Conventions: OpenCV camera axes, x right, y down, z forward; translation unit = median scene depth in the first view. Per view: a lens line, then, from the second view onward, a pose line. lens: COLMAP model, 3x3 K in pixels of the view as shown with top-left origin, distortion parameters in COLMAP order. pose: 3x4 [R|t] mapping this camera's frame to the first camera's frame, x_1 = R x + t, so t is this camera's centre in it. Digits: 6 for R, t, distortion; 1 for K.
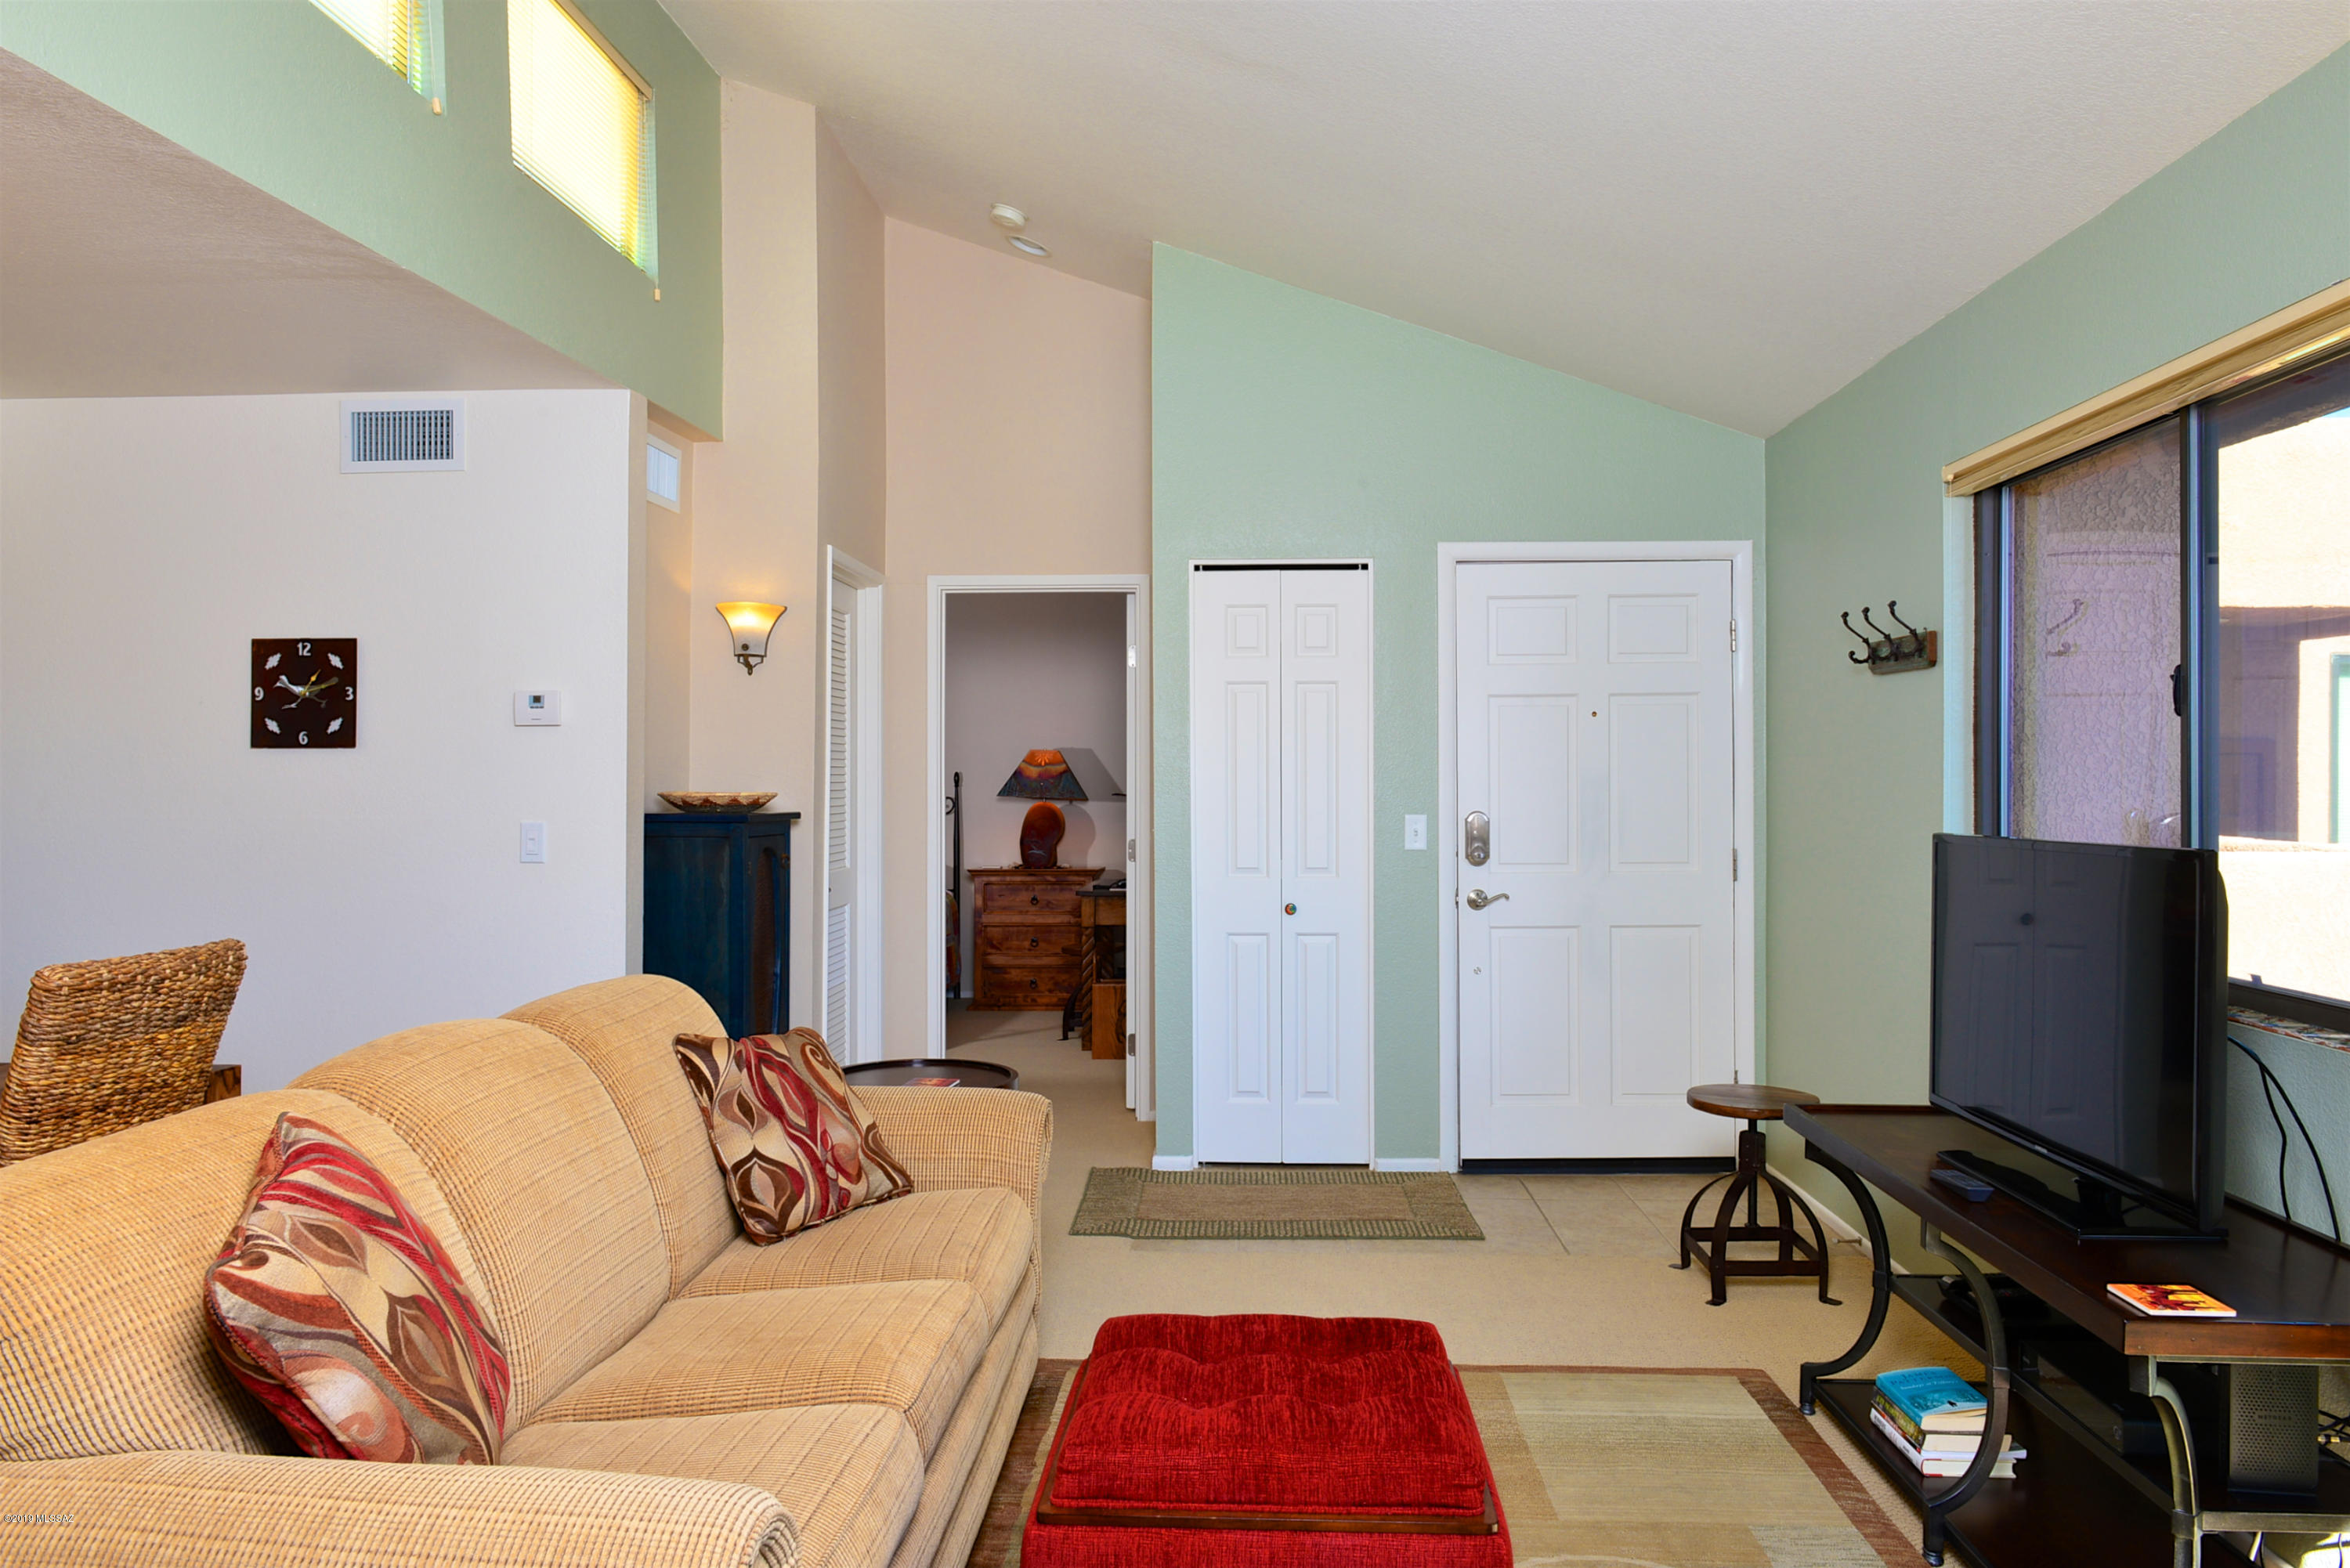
lens RADIAL K [[1644.9, 0, 1175.0], [0, 1644.9, 784.0], [0, 0, 1]] dist [-0.009533, -0.006523]
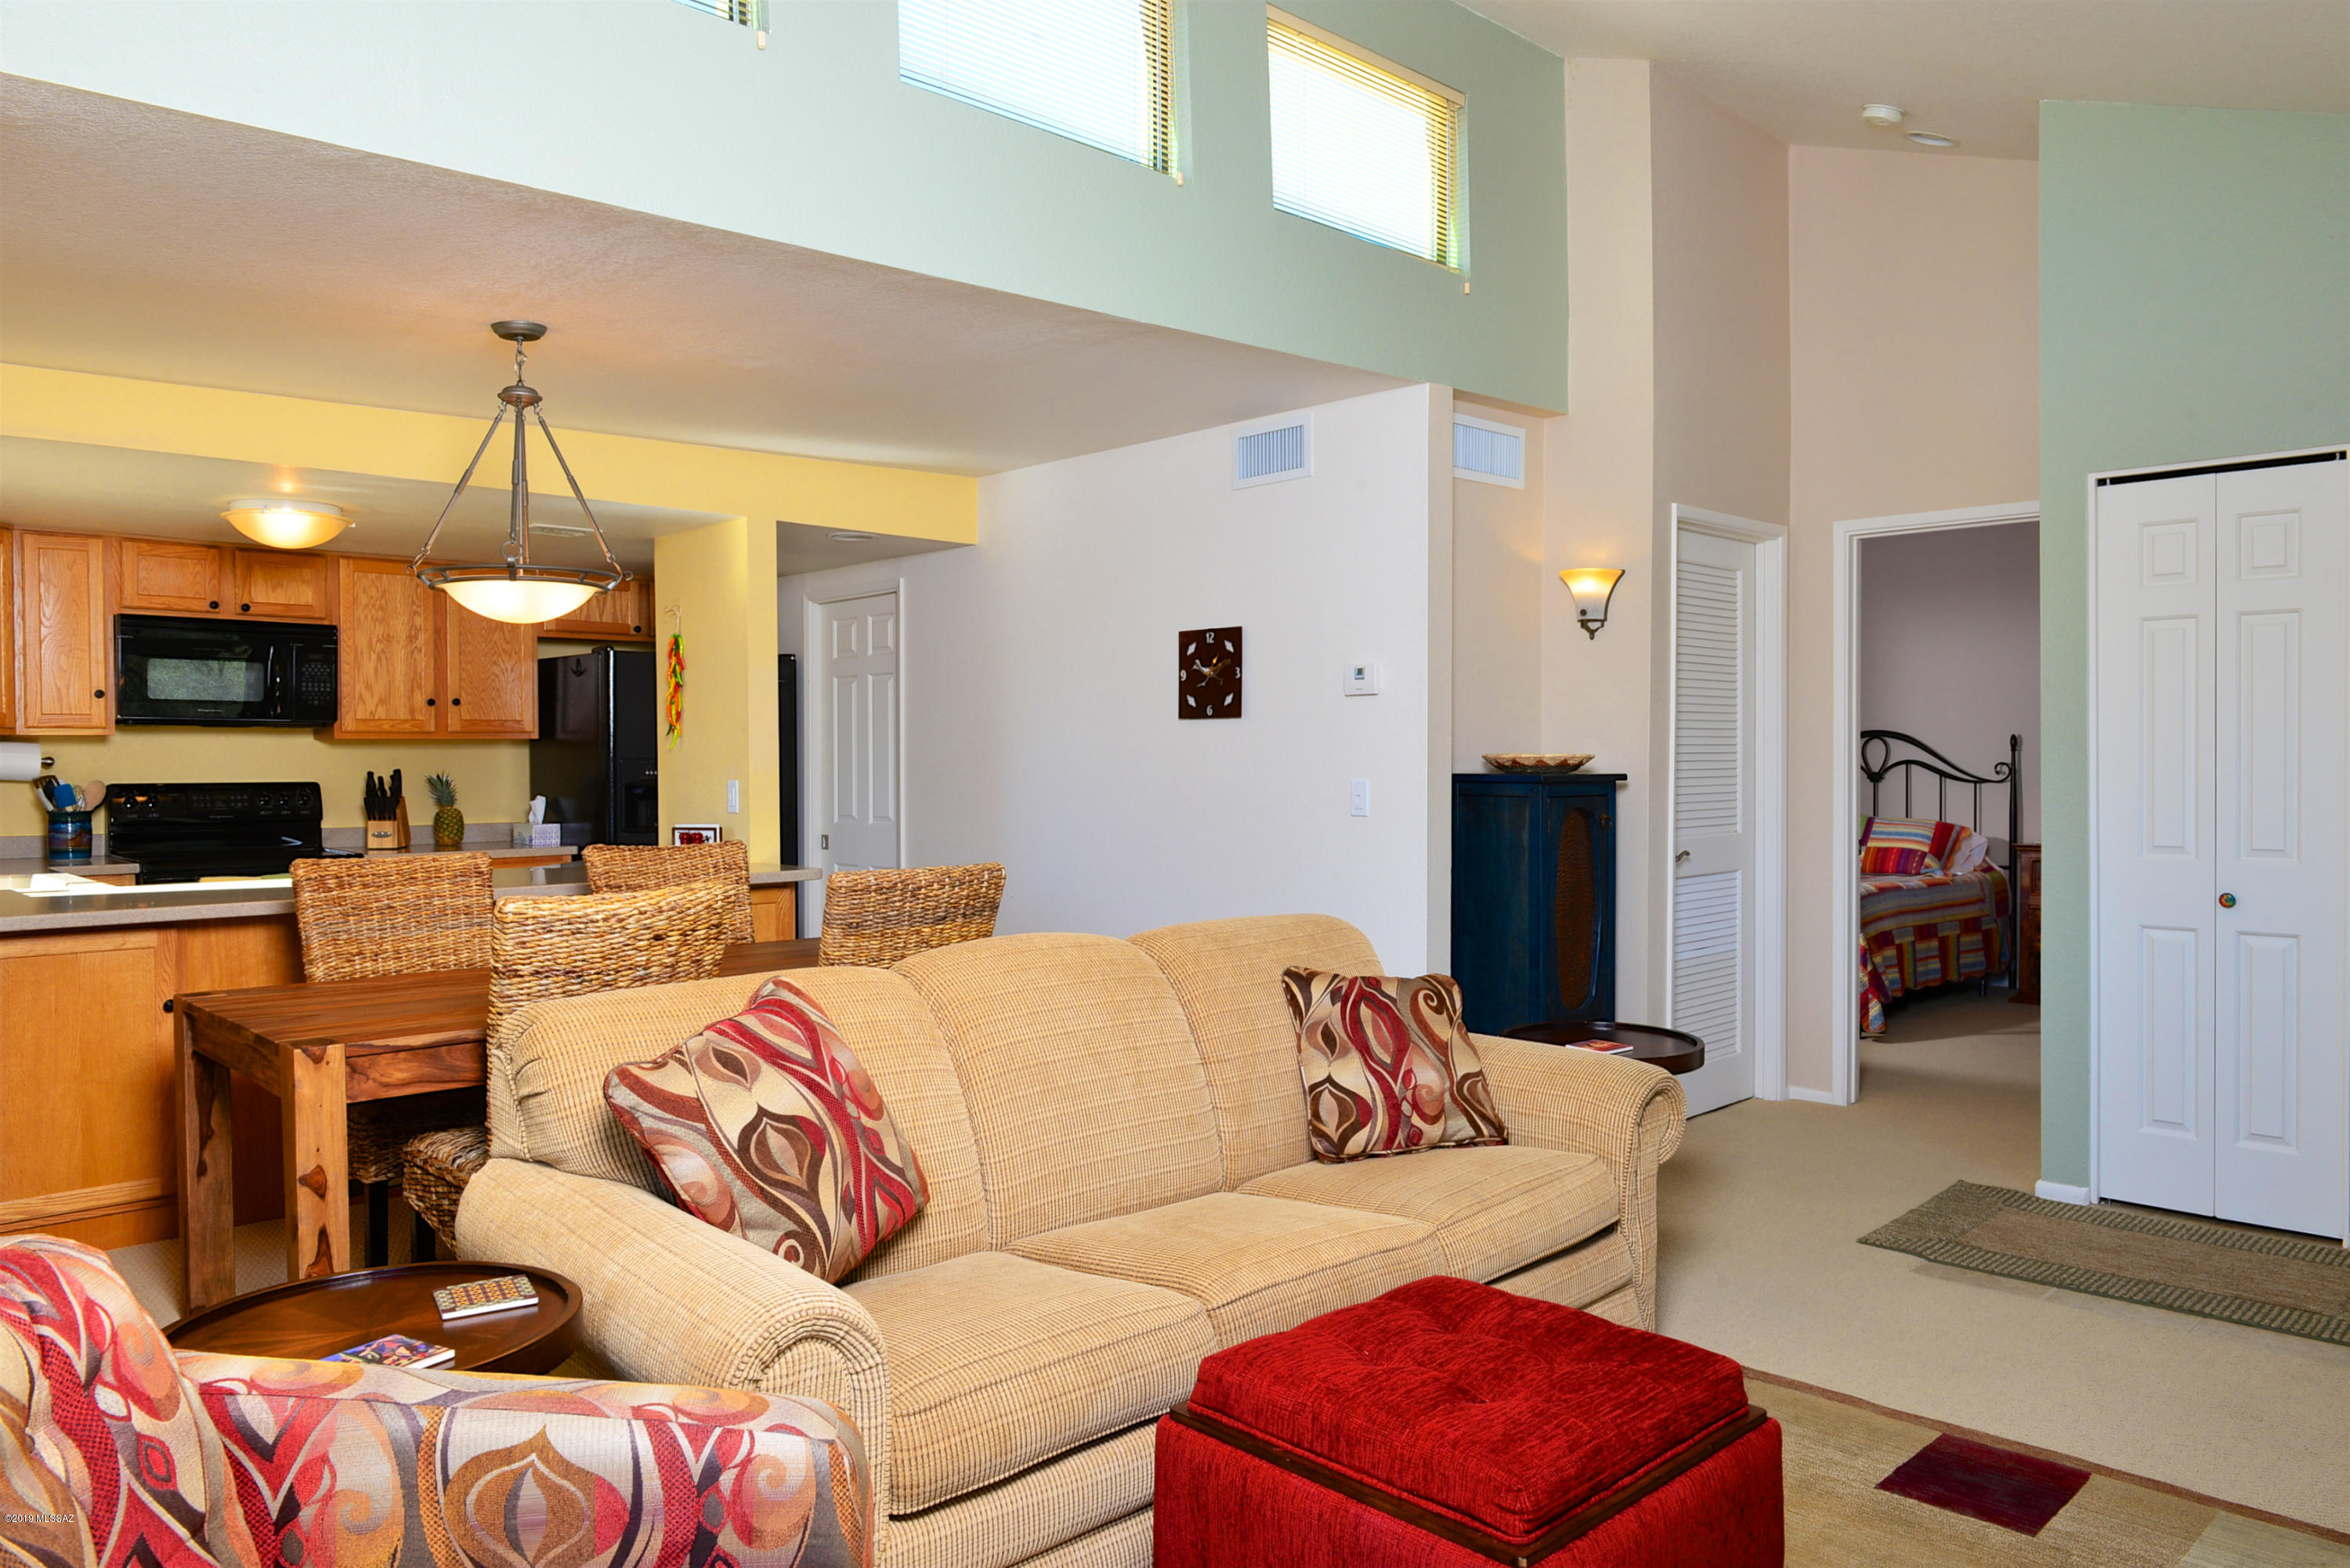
lens RADIAL K [[1624.3, 0, 1175.0], [0, 1624.3, 784.0], [0, 0, 1]] dist [-0.009044, -0.007863]
pose [[0.721698, 0.009423, -0.692144, 0.290799], [0.003054, 0.999854, 0.016797, 0.006533], [0.692201, -0.014237, 0.721564, 0.105363]]
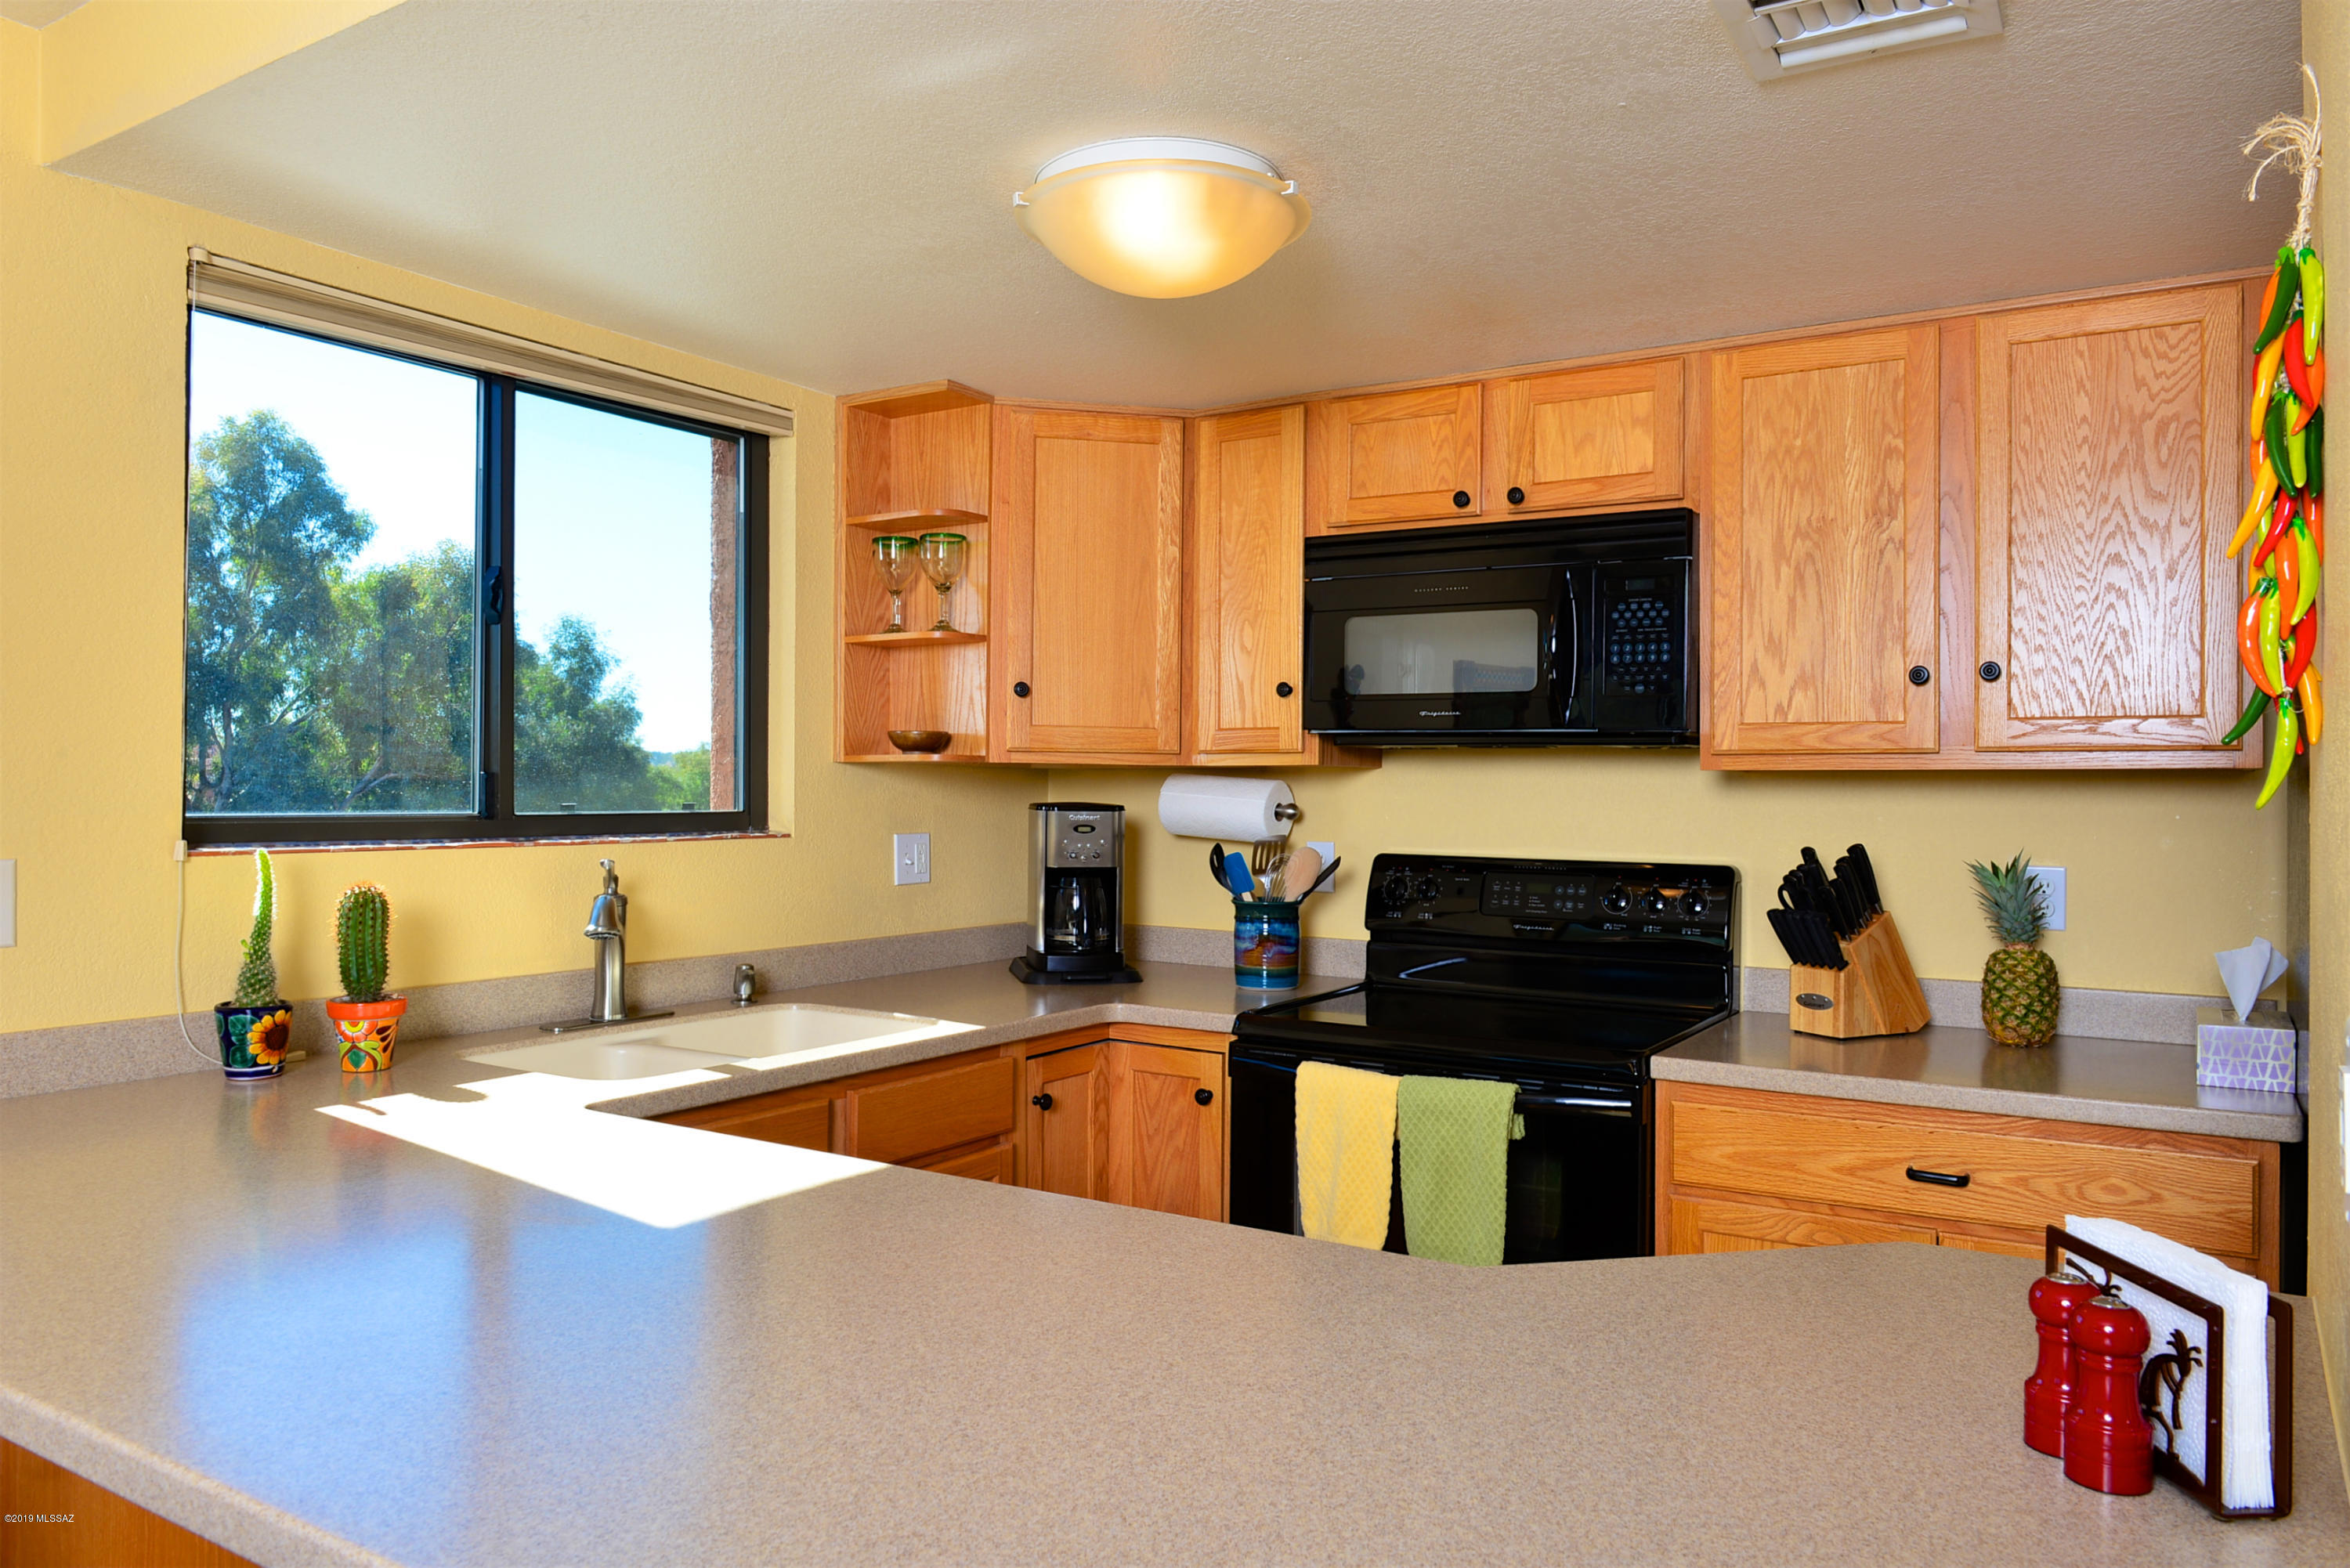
lens RADIAL K [[1624.3, 0, 1175.0], [0, 1624.3, 784.0], [0, 0, 1]] dist [-0.009044, -0.007863]
pose [[-0.485079, -0.009636, -0.874417, -0.661179], [-0.009235, 0.999940, -0.005897, -0.001758], [0.874422, 0.005215, -0.485139, 0.798970]]
